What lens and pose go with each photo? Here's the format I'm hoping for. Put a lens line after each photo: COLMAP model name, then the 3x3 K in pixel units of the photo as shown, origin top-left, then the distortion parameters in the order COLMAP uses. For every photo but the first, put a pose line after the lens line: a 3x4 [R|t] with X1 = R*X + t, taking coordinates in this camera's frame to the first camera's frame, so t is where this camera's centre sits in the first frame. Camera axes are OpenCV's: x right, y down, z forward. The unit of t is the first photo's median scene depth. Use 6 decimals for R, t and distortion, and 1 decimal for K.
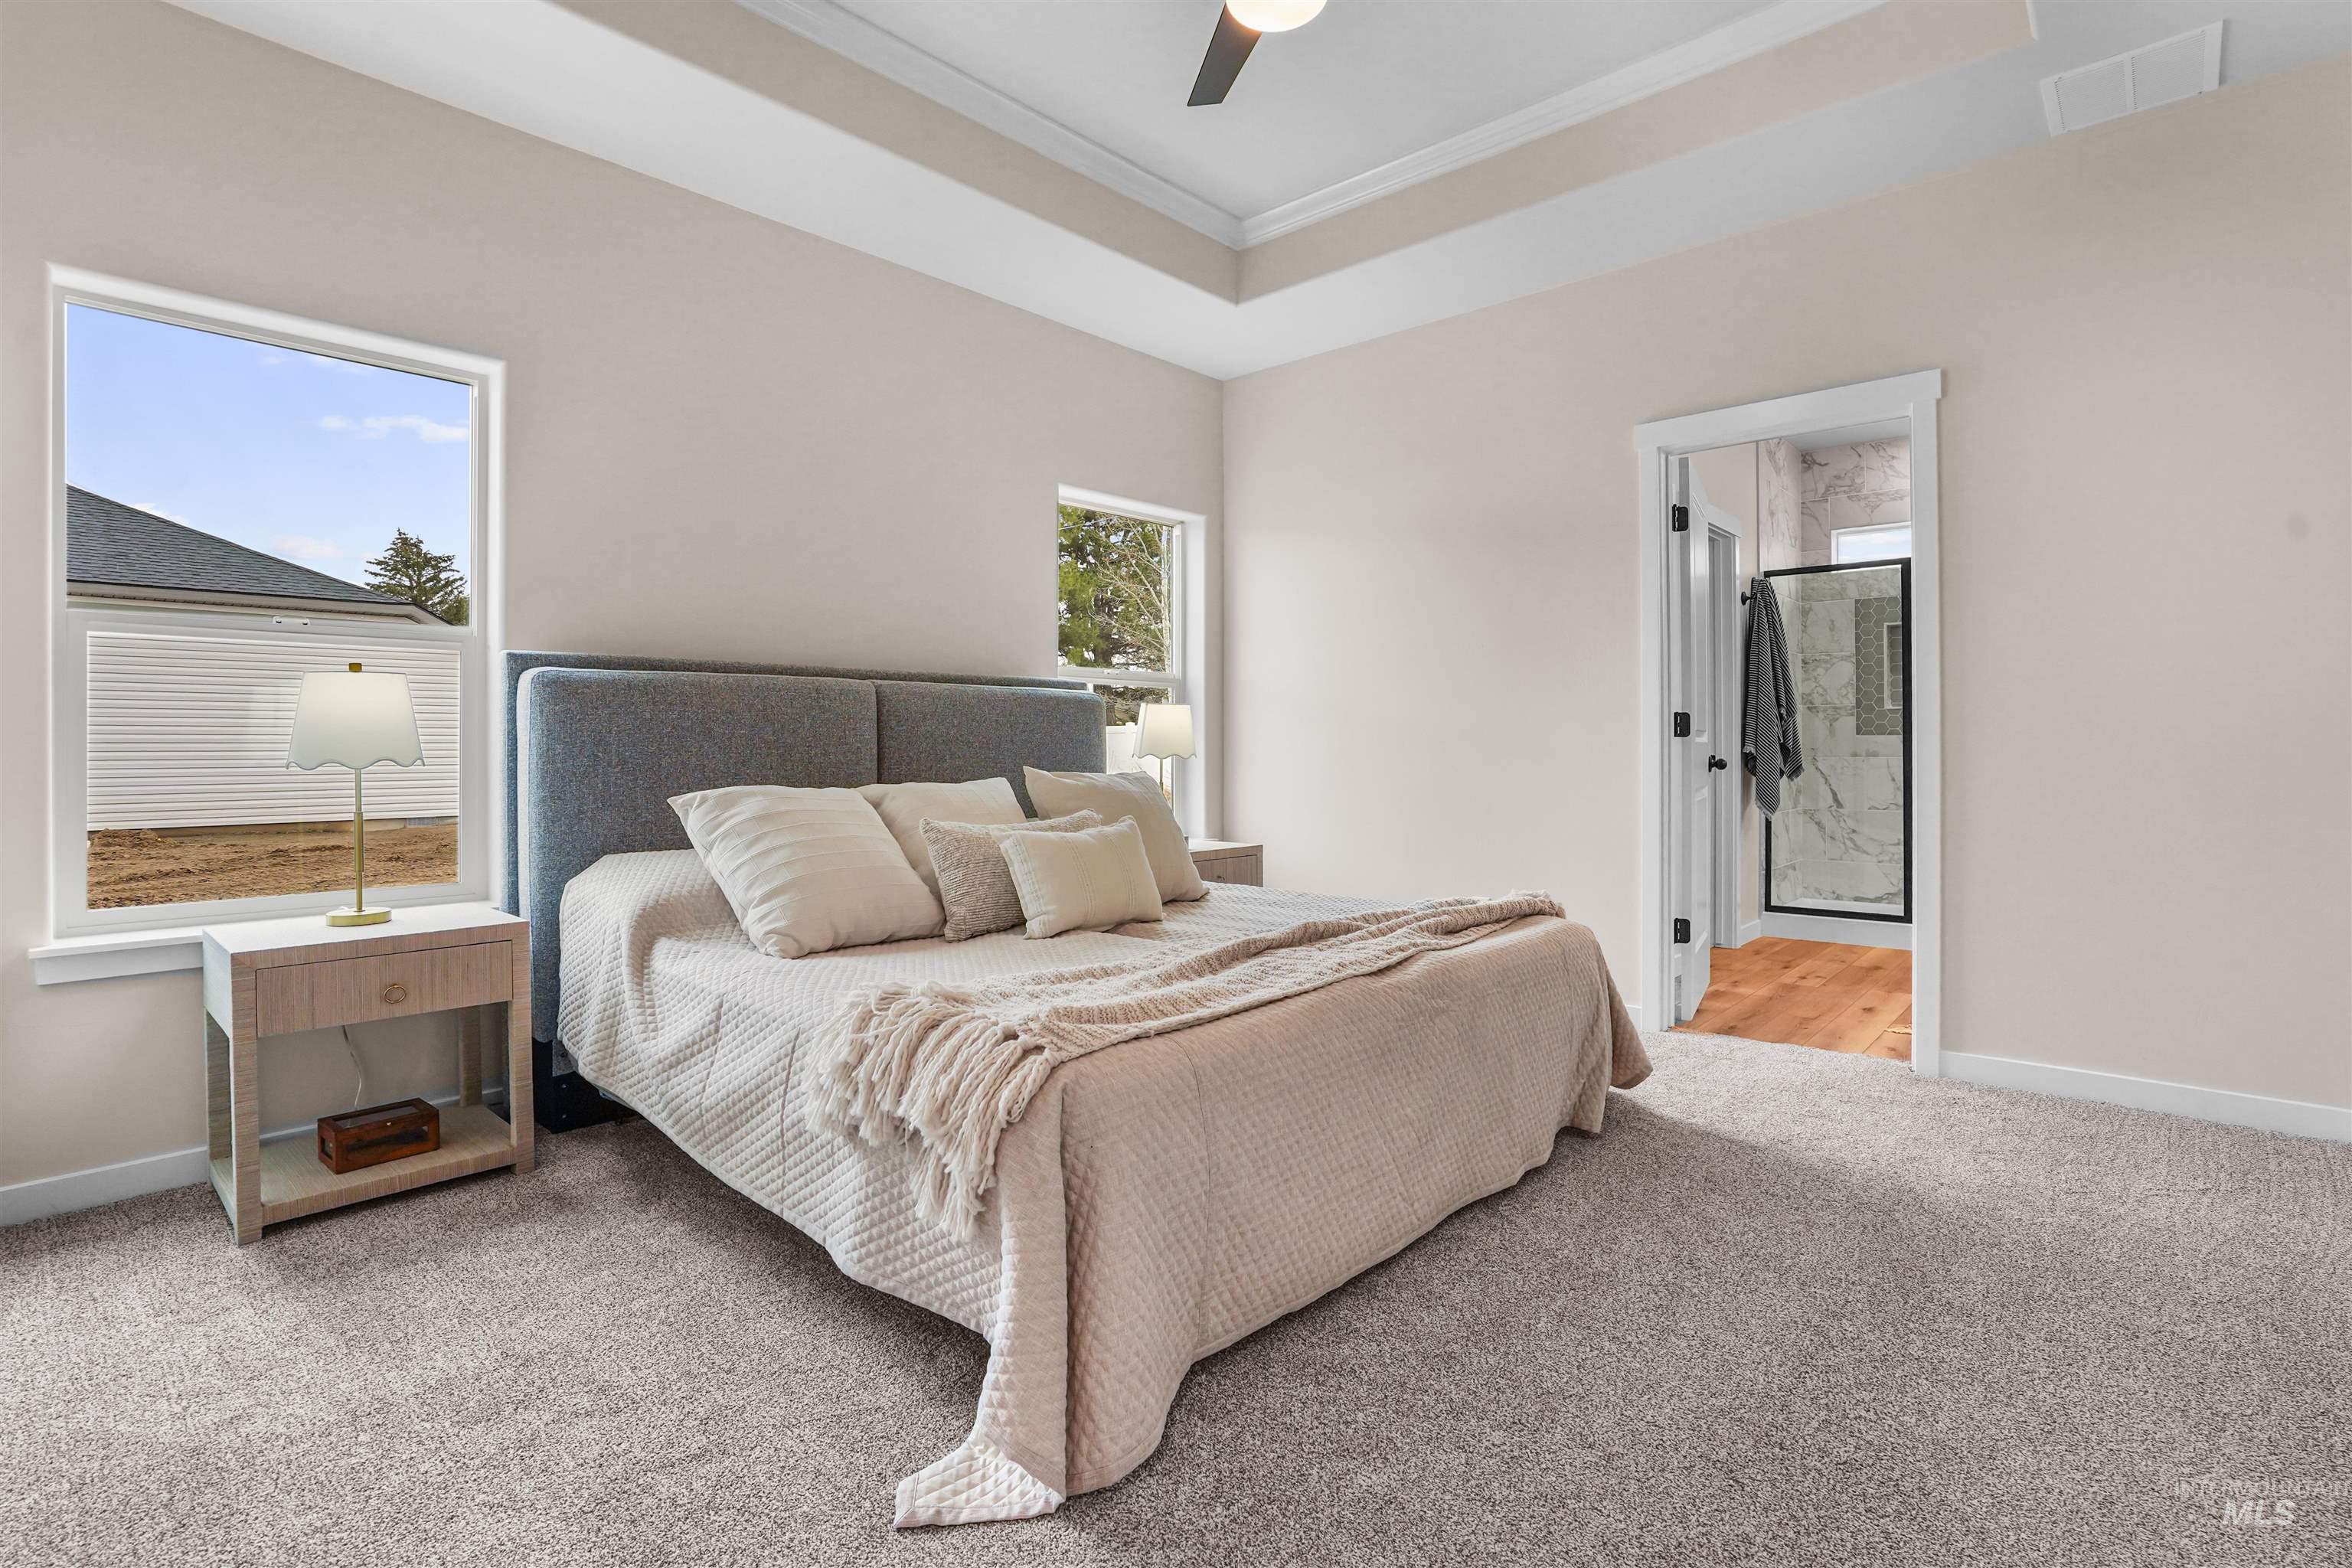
lens RADIAL K [[1097.3, 0, 1170.3], [0, 1097.3, 757.9], [0, 0, 1]] dist [-0.044636, 0.016665]
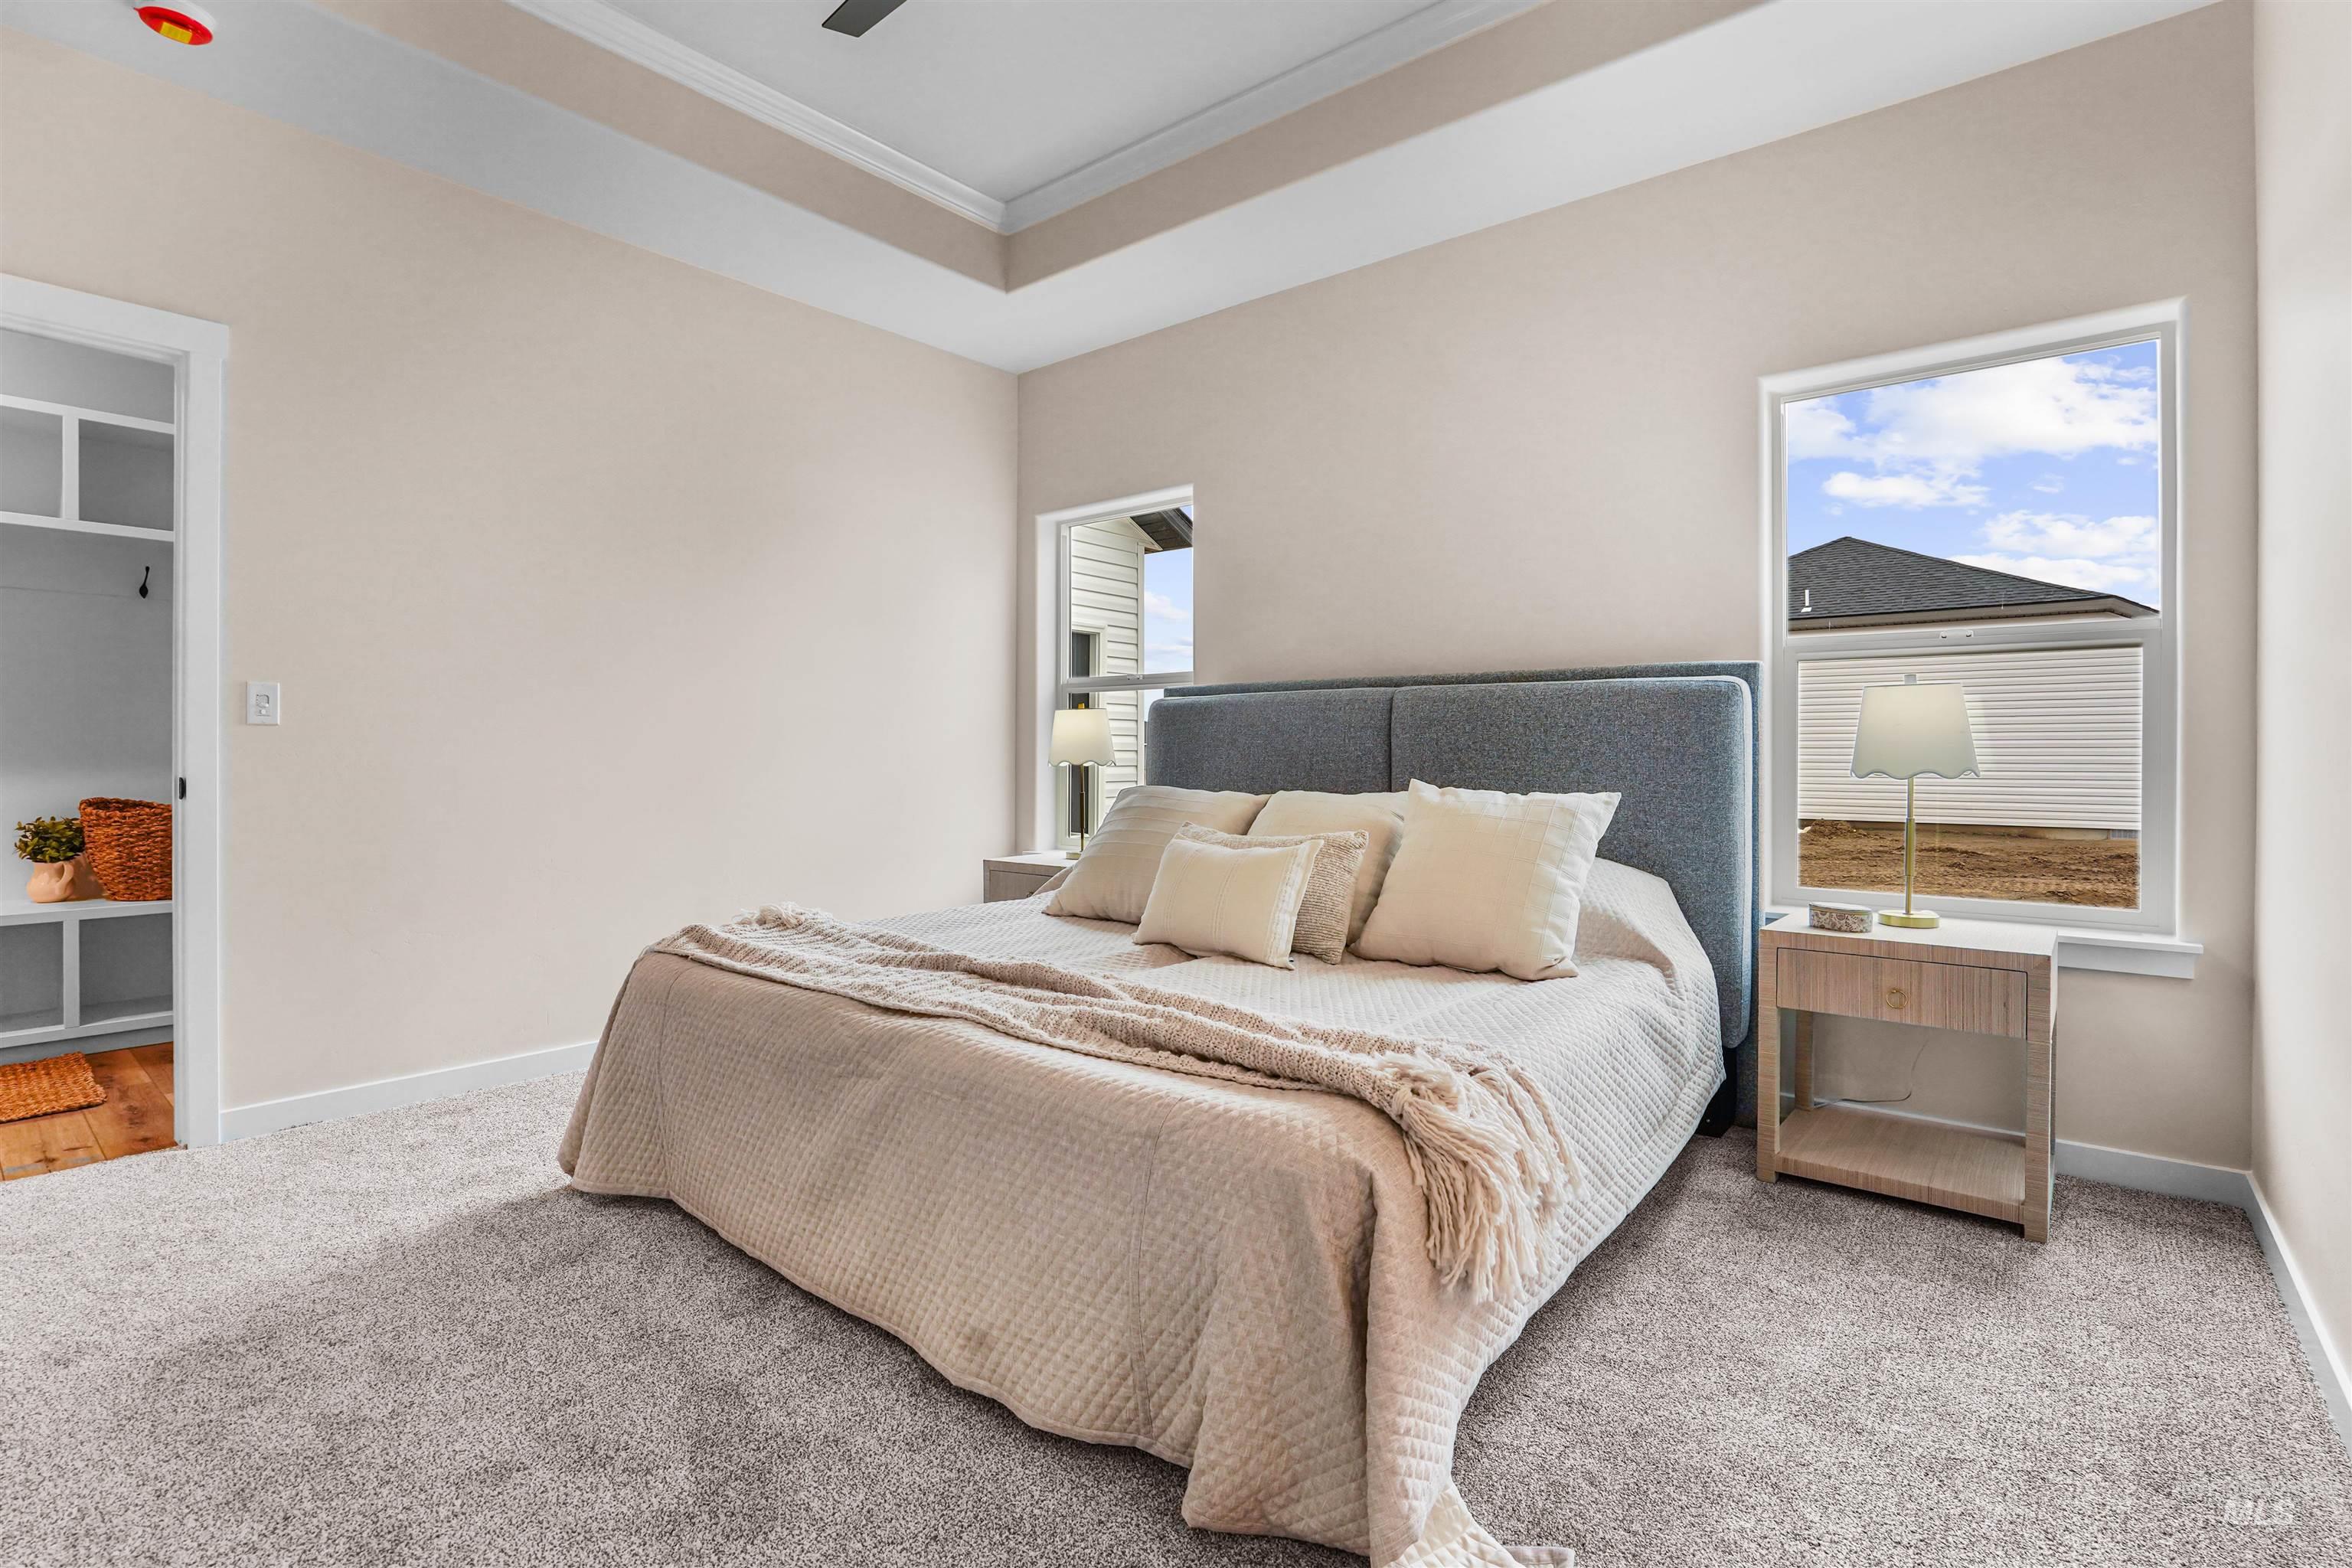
lens RADIAL K [[1097.3, 0, 1170.3], [0, 1097.3, 757.9], [0, 0, 1]] dist [-0.044636, 0.016665]
pose [[0.059955, 0.004557, -0.998191, 0.222663], [-0.008809, 0.999953, 0.004036, -0.003054], [0.998162, 0.008551, 0.059992, 0.239331]]
